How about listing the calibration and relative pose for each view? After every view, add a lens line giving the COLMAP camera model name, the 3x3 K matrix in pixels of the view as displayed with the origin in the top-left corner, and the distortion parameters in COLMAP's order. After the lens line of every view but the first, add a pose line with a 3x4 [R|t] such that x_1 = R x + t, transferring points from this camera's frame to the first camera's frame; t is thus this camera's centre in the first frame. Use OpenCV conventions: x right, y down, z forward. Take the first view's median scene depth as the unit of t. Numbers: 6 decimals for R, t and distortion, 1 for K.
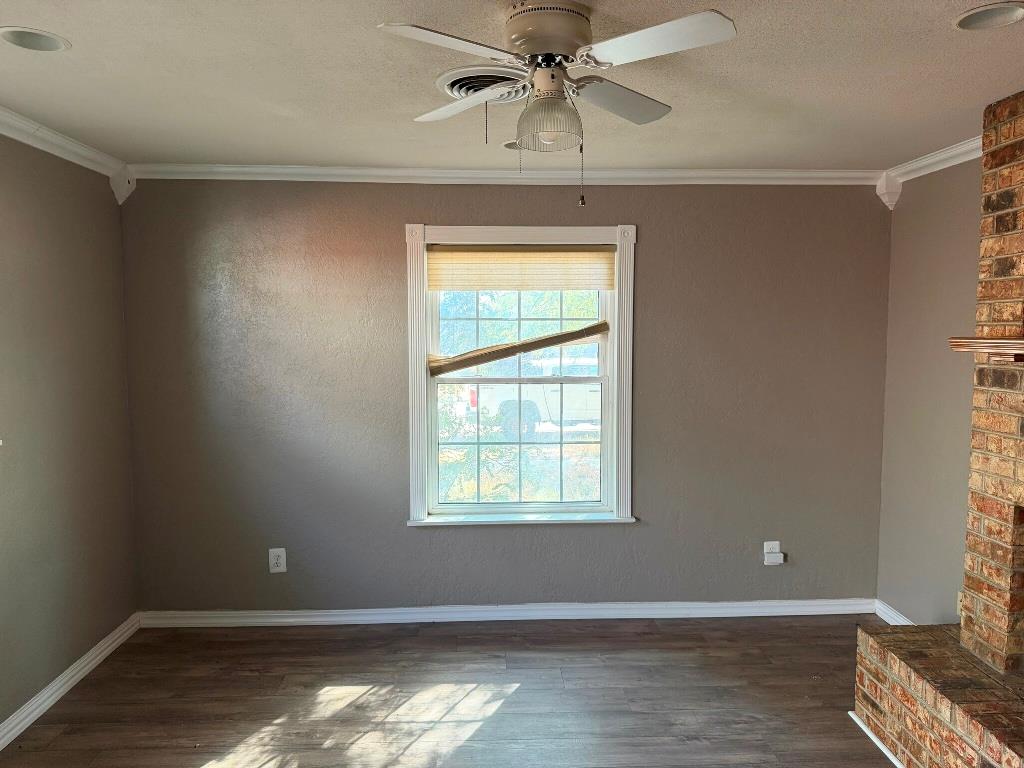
lens RADIAL K [[725.2, 0, 517.1], [0, 725.2, 383.6], [0, 0, 1]] dist [0.031192, -0.031822]
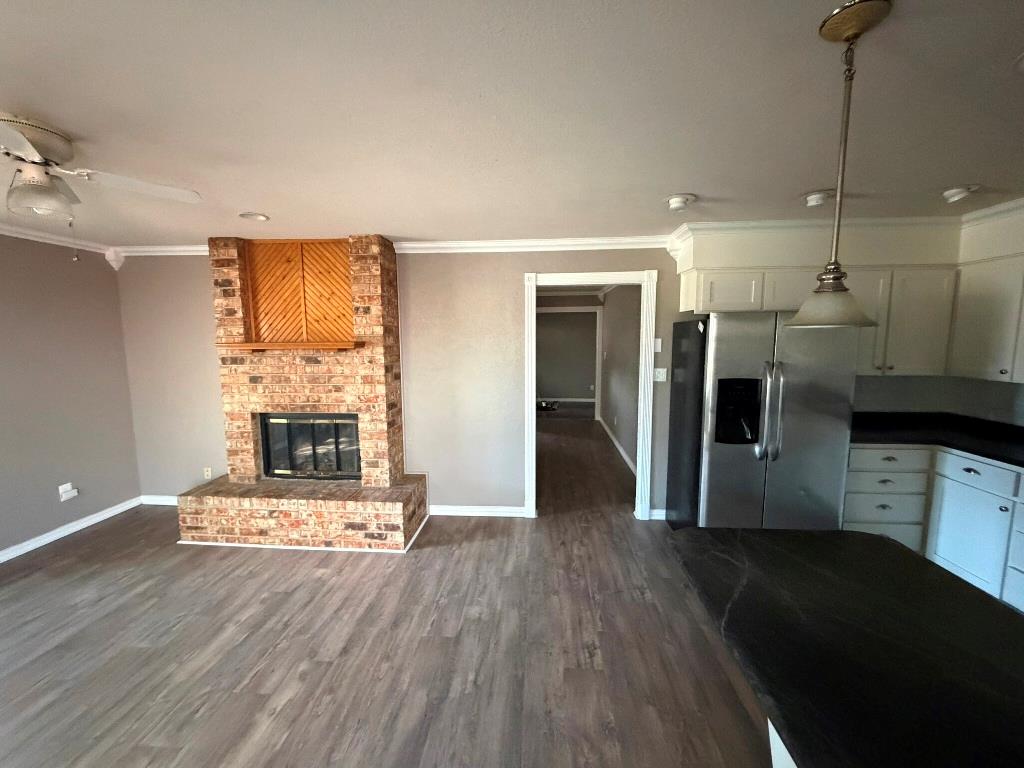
lens RADIAL K [[410.6, 0, 513.8], [0, 410.6, 381.7], [0, 0, 1]] dist [0.007500, -0.000905]
pose [[0.114170, -0.102613, 0.988148, -0.487672], [0.082017, 0.992230, 0.093561, 0.008620], [-0.990070, 0.070363, 0.121699, -0.024536]]
